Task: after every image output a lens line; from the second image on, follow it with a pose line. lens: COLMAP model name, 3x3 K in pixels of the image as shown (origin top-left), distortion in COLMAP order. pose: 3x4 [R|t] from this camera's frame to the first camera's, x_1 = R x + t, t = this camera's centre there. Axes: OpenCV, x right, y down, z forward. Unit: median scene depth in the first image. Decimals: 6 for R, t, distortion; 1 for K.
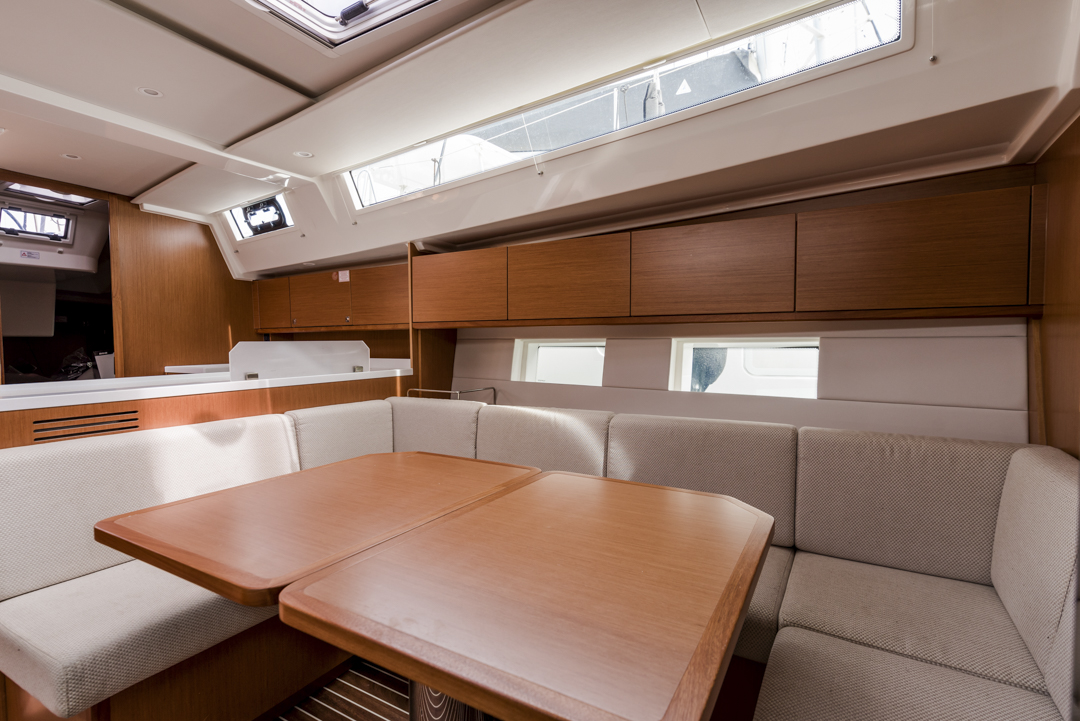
lens RADIAL K [[513.1, 0, 538.9], [0, 513.1, 376.0], [0, 0, 1]] dist [0.000735, -0.000191]
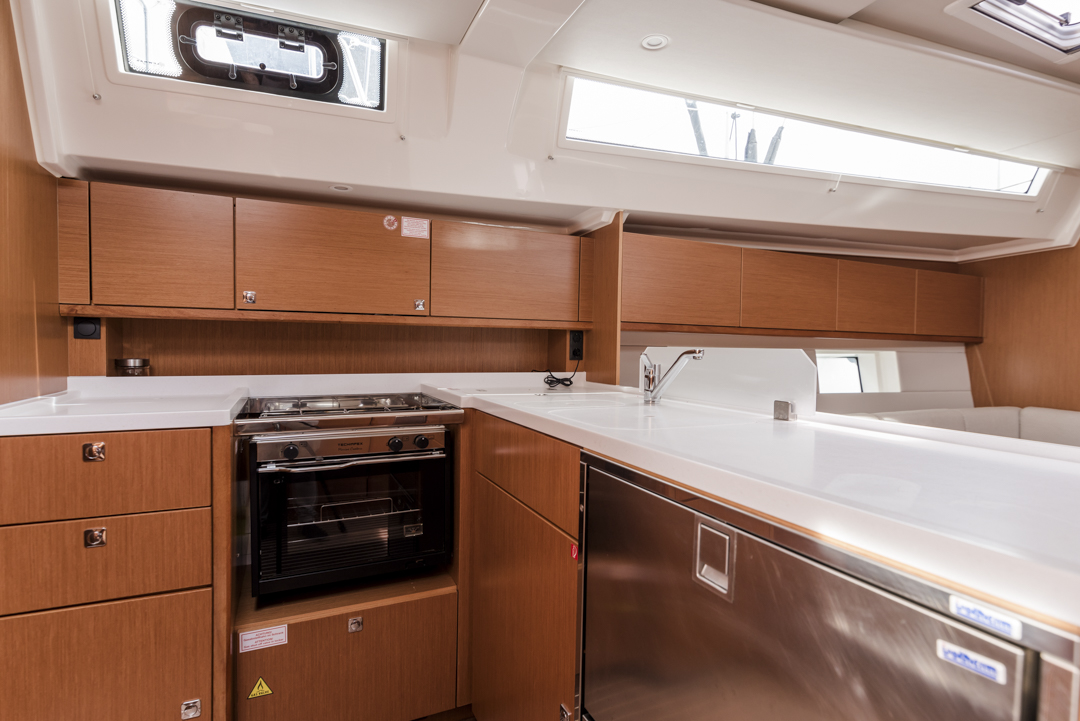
lens RADIAL K [[556.9, 0, 541.5], [0, 556.9, 376.6], [0, 0, 1]] dist [-0.000008, -0.002145]
pose [[0.557384, -0.026075, 0.829845, -1.052257], [0.041290, 0.999140, 0.003661, -0.037836], [-0.829227, 0.032224, 0.557982, 0.719803]]
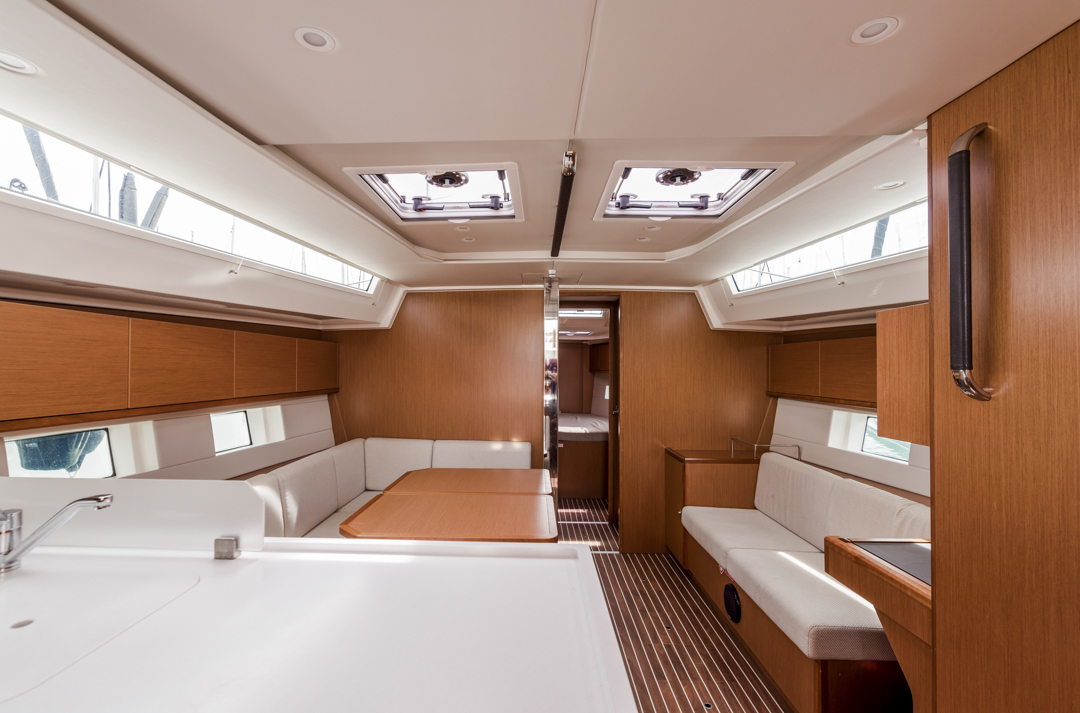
lens RADIAL K [[473.7, 0, 540.0], [0, 473.7, 356.5], [0, 0, 1]] dist [-0.014233, 0.000992]
pose [[-0.509383, 0.021237, 0.860278, -0.978899], [0.056840, 0.998343, 0.009011, -0.155795], [-0.858661, 0.053488, -0.509746, 0.793752]]
